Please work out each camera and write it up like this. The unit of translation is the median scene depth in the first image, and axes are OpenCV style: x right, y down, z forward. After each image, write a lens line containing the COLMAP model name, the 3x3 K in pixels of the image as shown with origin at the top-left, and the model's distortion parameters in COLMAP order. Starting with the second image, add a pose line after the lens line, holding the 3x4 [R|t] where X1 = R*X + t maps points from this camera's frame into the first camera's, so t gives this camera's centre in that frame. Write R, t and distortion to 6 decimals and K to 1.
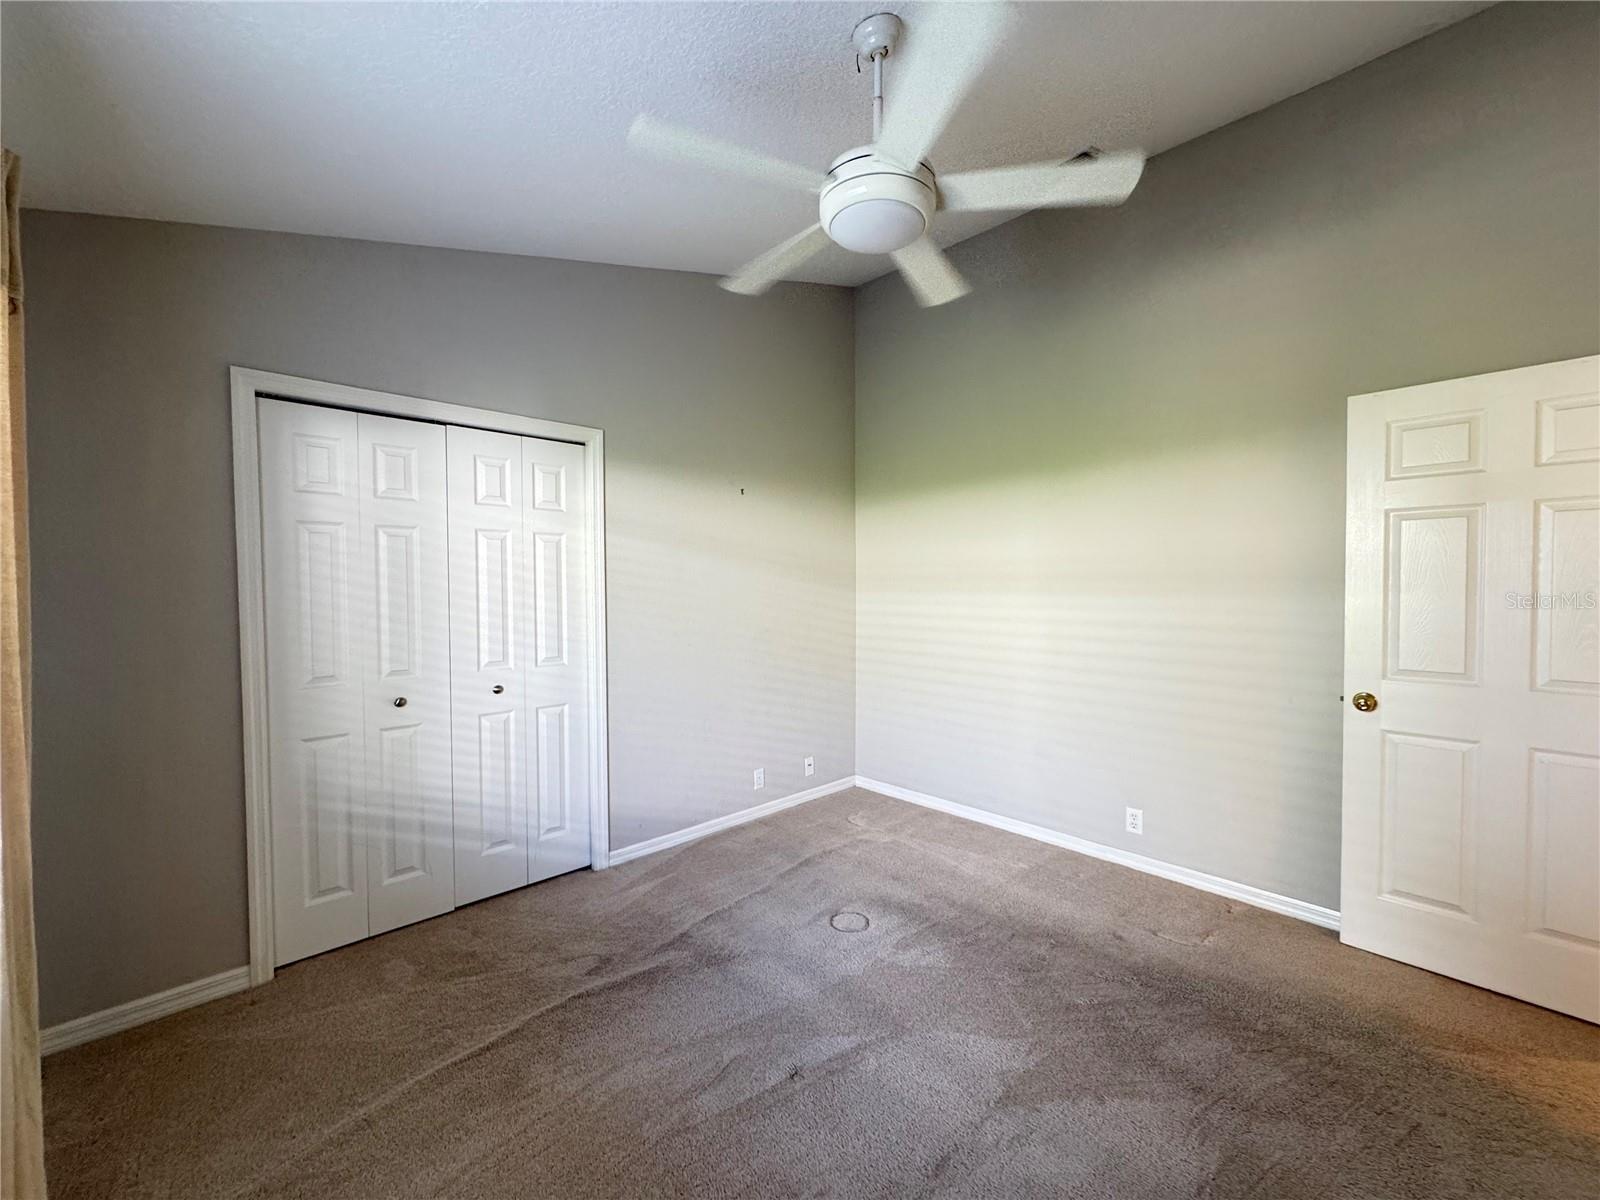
lens RADIAL K [[640.0, 0, 801.3], [0, 640.0, 591.2], [0, 0, 1]] dist [-0.002980, 0.001010]
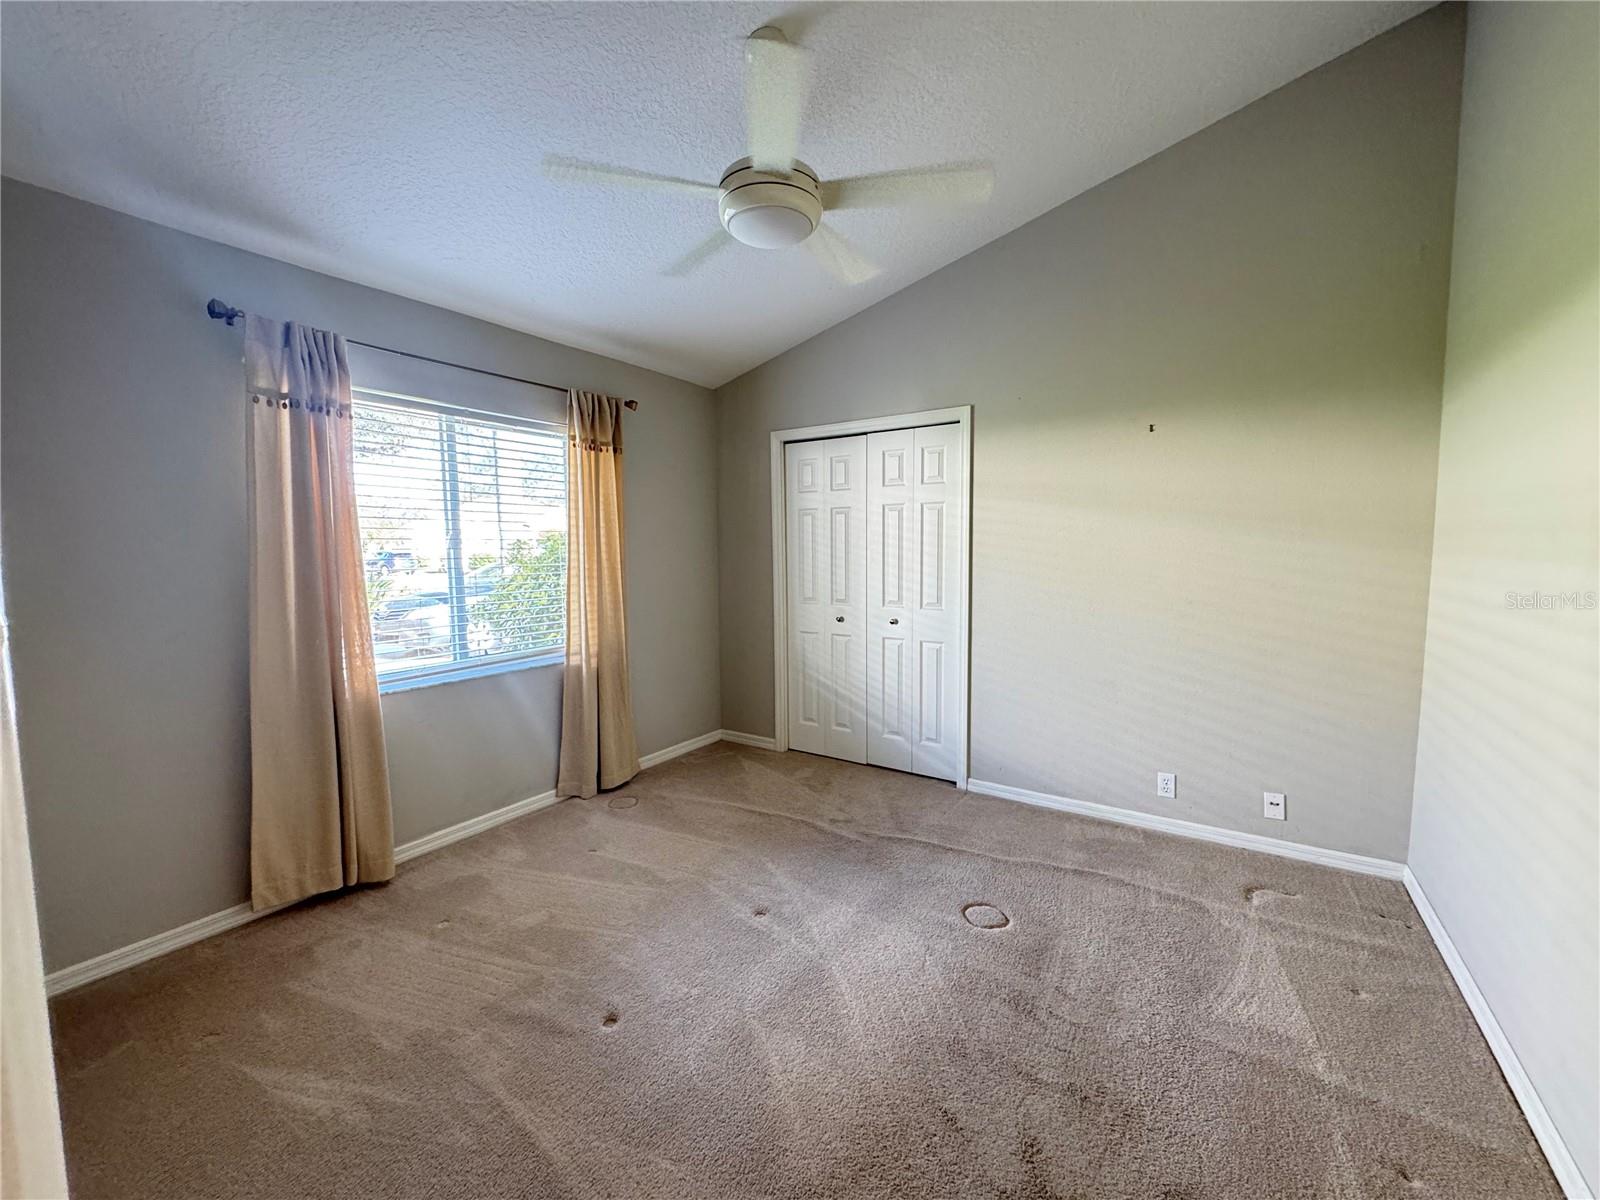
lens RADIAL K [[640.0, 0, 799.1], [0, 640.0, 591.4], [0, 0, 1]] dist [-0.002980, 0.001010]
pose [[0.215523, 0.070197, -0.973972, 0.811994], [-0.003262, 0.997459, 0.071168, -0.007237], [0.976493, -0.012161, 0.215205, 0.511813]]
